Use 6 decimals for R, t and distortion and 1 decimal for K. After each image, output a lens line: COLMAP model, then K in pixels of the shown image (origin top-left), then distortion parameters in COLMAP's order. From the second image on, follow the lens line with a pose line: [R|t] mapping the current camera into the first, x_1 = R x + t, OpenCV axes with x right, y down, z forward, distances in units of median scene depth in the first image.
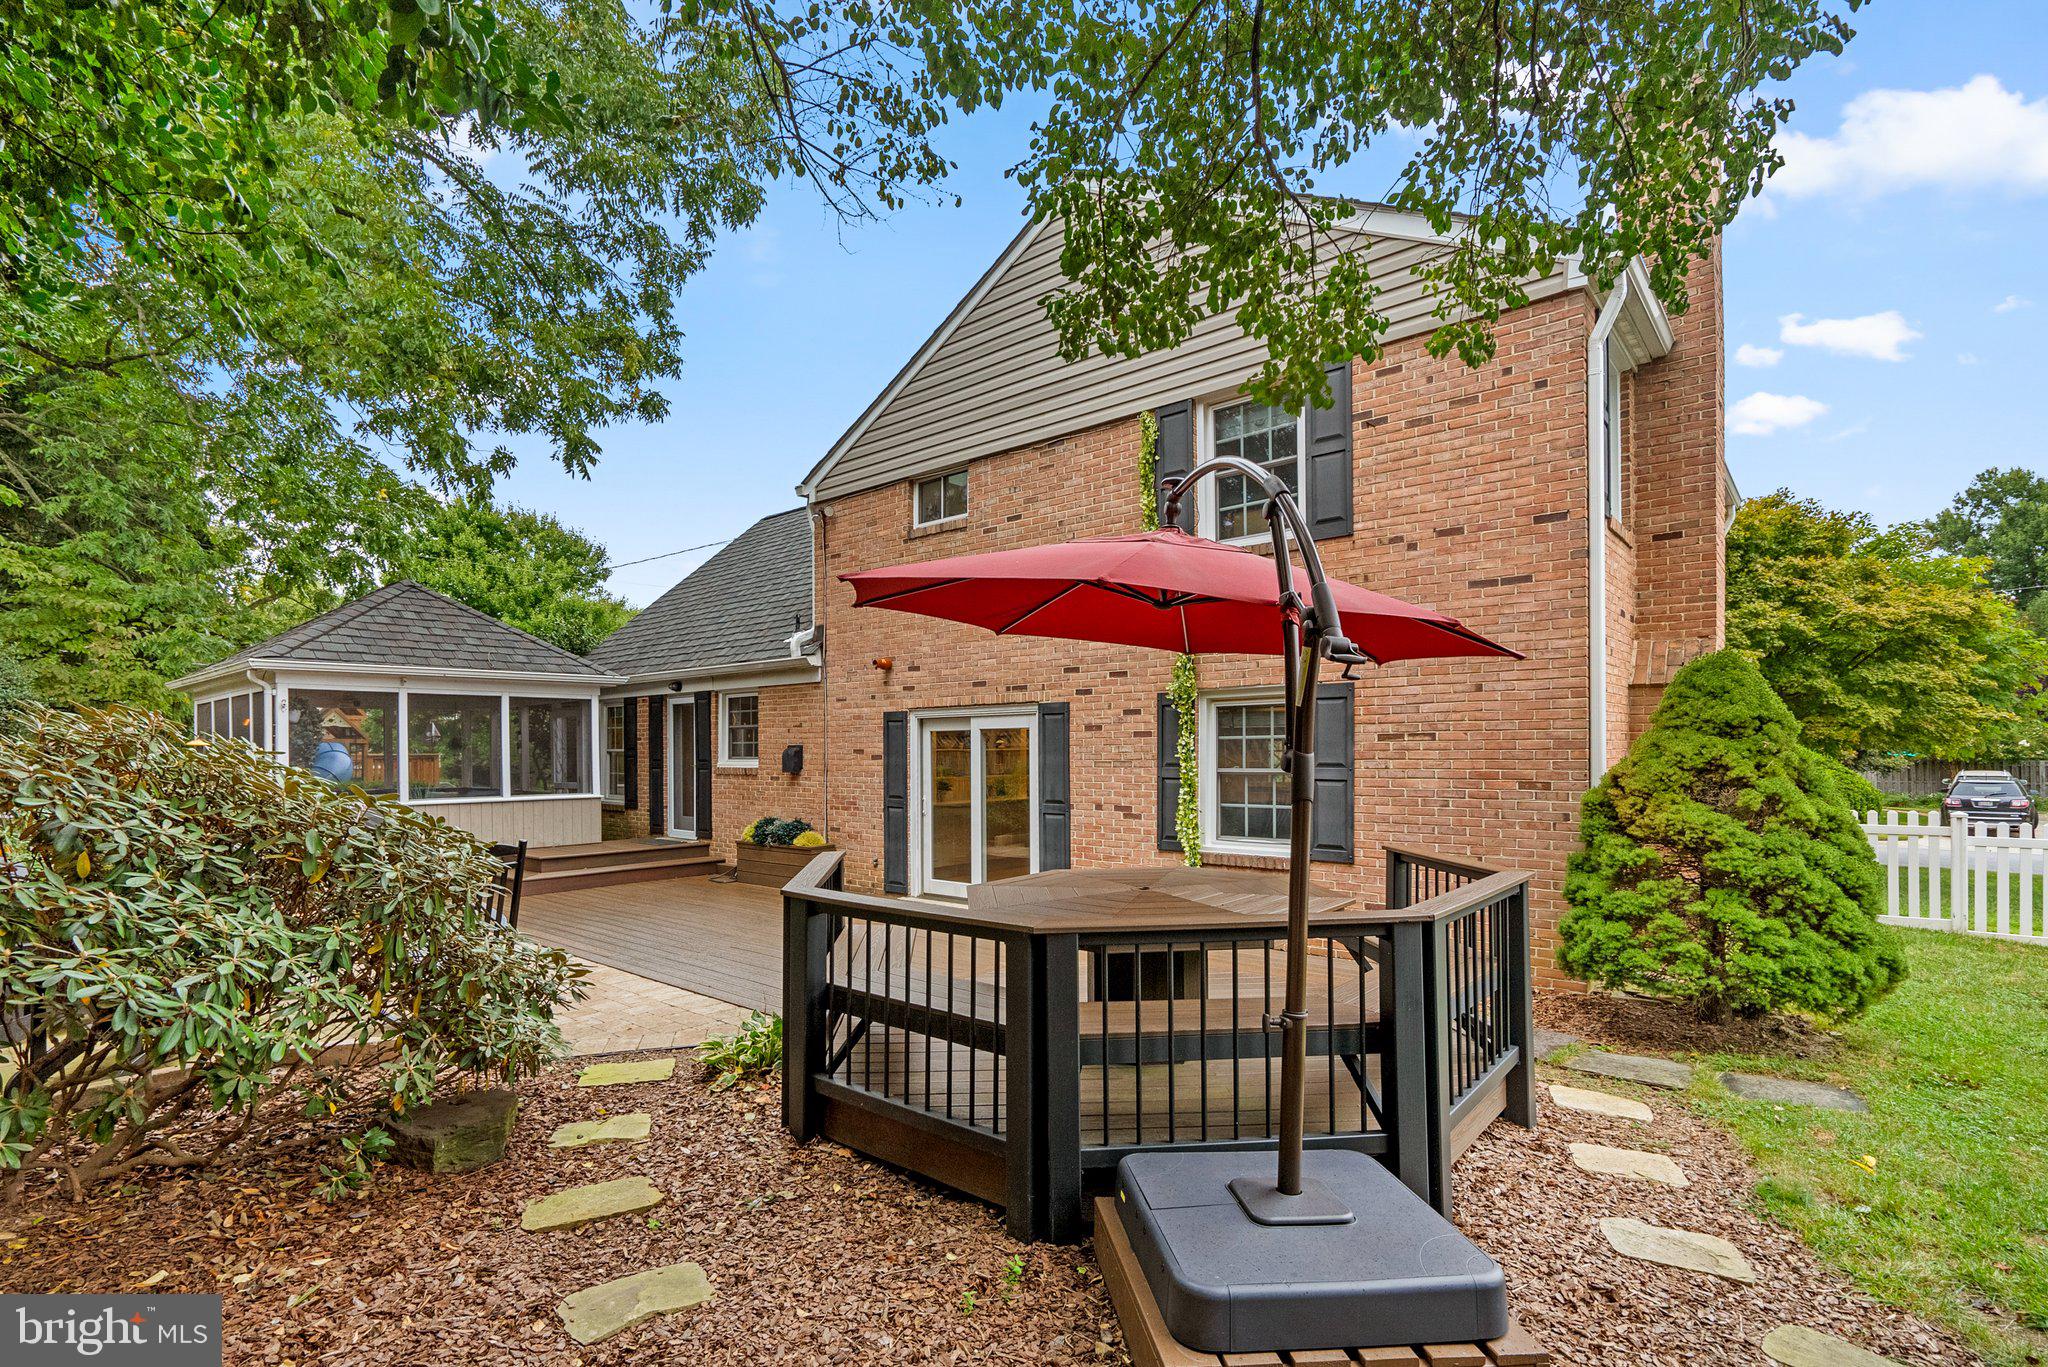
lens RADIAL K [[937.7, 0, 1043.3], [0, 937.7, 749.6], [0, 0, 1]] dist [-0.004696, 0.002904]
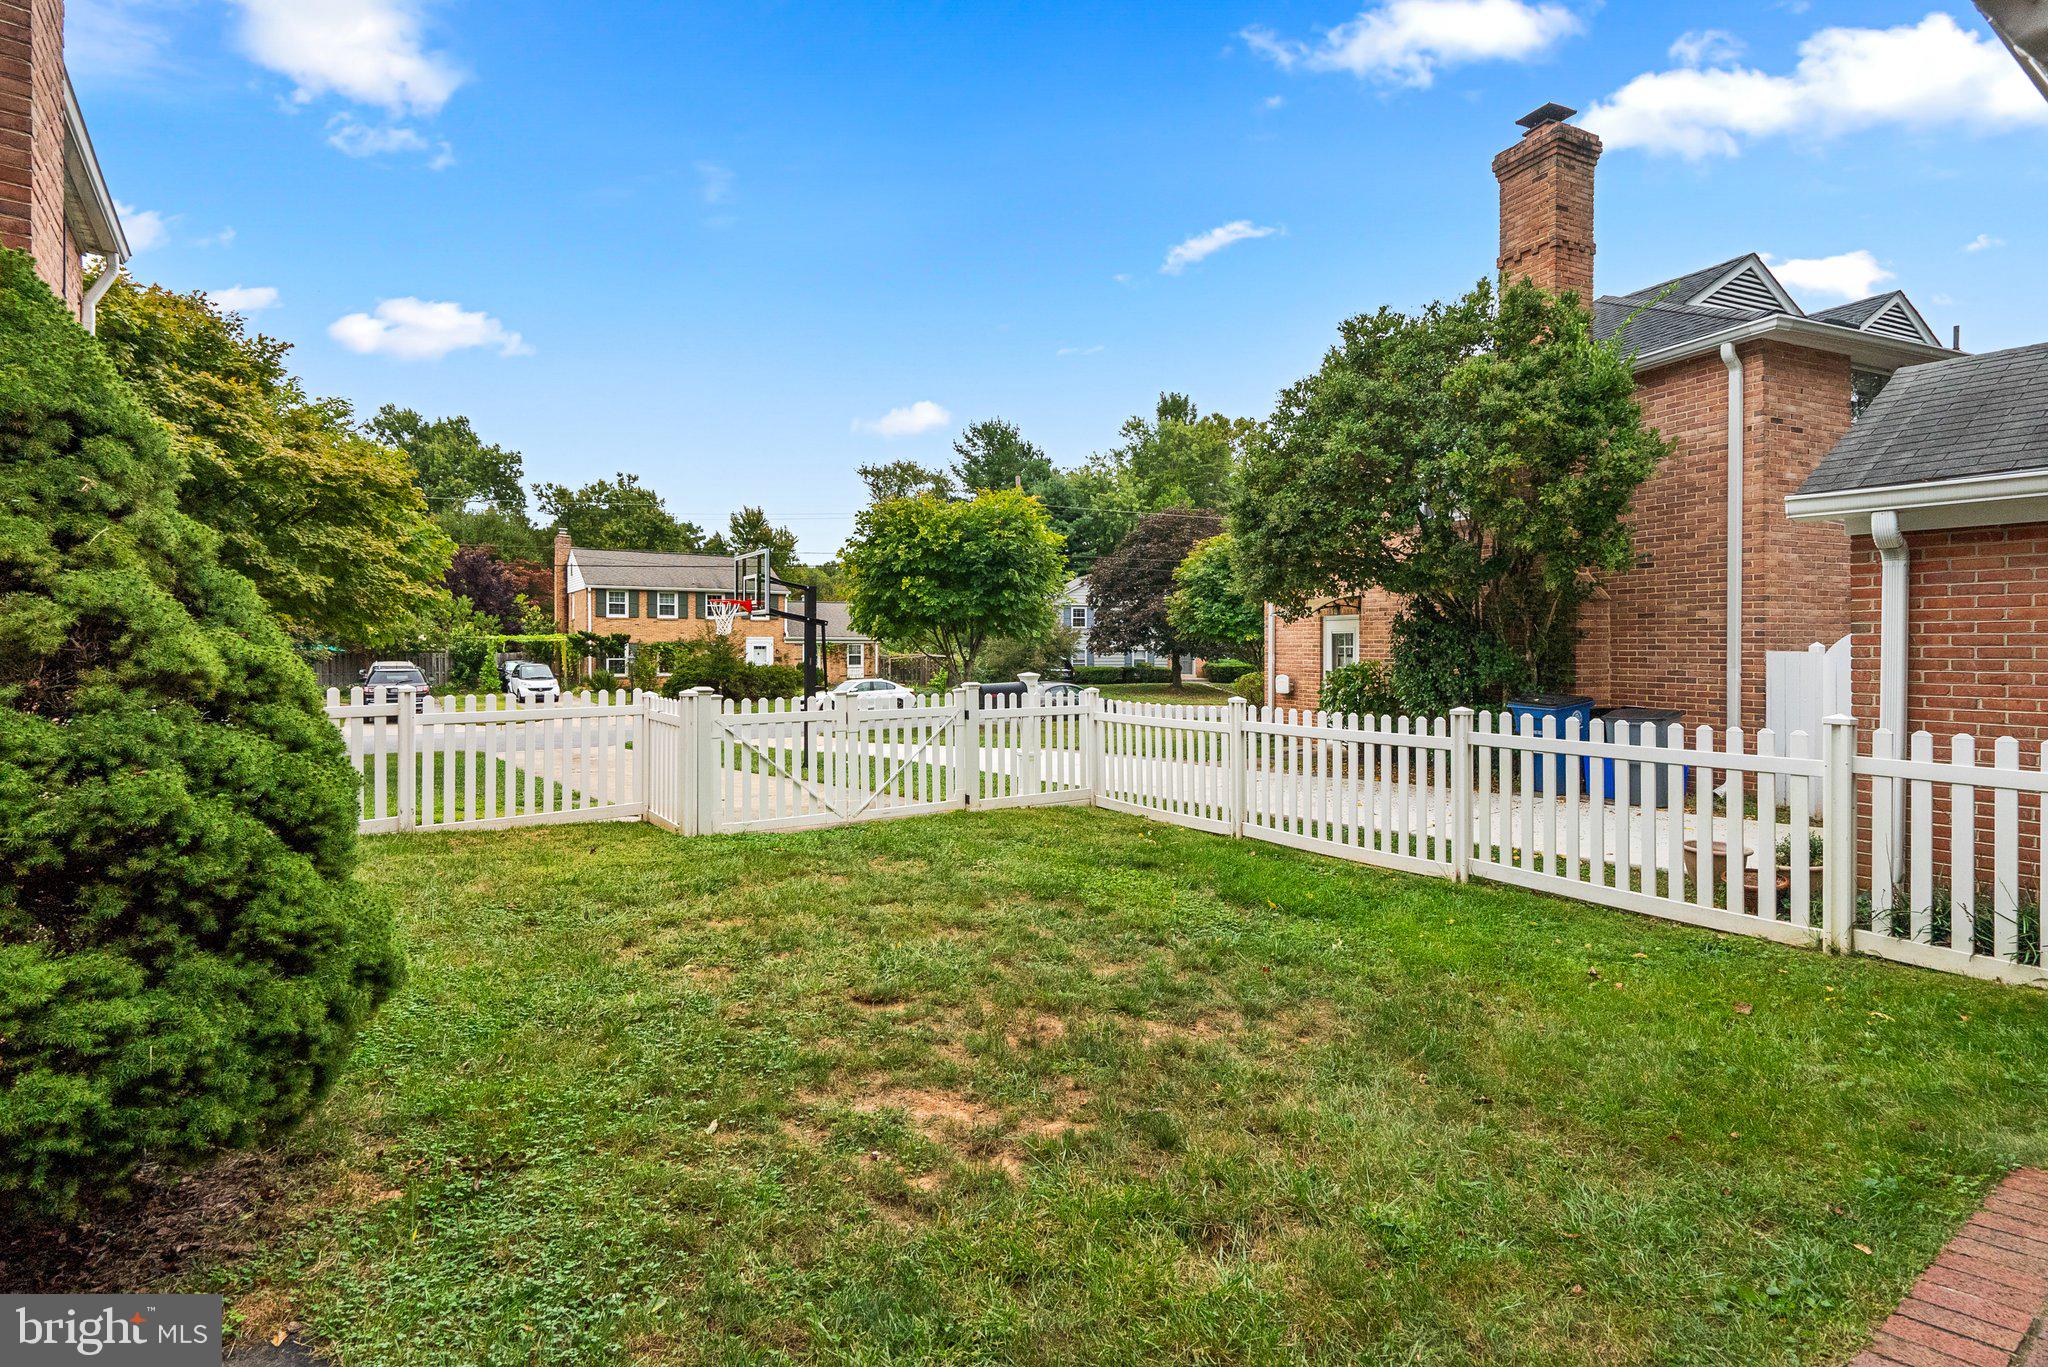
lens RADIAL K [[937.7, 0, 1013.3], [0, 937.7, 654.8], [0, 0, 1]] dist [-0.004696, 0.002904]
pose [[0.189146, -0.000340, 0.981949, 0.311521], [-0.006666, 0.999976, 0.001630, 0.040854], [-0.981926, -0.006854, 0.189139, 0.369637]]
